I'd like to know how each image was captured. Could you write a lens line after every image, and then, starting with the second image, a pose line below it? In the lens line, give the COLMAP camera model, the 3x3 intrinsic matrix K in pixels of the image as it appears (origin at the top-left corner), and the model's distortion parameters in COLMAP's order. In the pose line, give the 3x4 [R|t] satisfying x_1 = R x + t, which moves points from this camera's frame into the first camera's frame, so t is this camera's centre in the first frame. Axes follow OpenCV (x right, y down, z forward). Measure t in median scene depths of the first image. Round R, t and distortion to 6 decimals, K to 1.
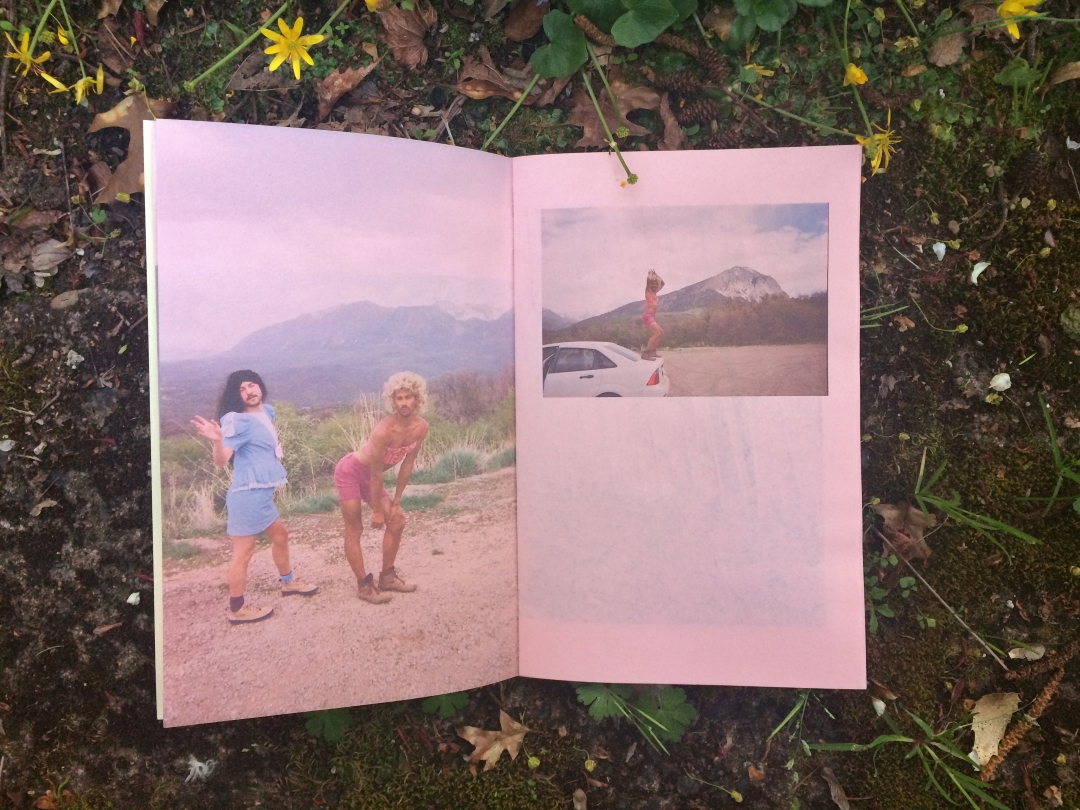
lens RADIAL K [[919.5, 0, 540.0], [0, 919.5, 401.3], [0, 0, 1]] dist [0.036179, -0.070542]
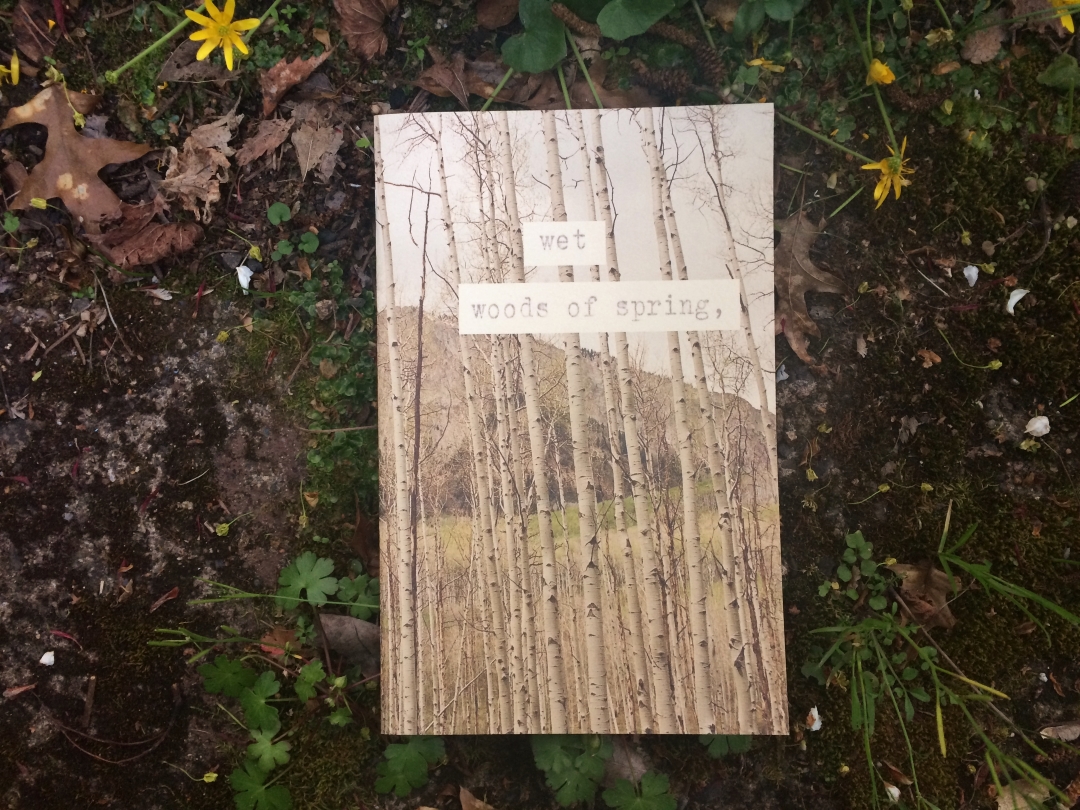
lens RADIAL K [[919.5, 0, 537.6], [0, 919.5, 398.8], [0, 0, 1]] dist [0.036179, -0.070542]
pose [[0.999877, 0.013960, -0.007193, 0.030875], [-0.013899, 0.999867, 0.008533, -0.047959], [0.007311, -0.008432, 0.999938, 0.123287]]
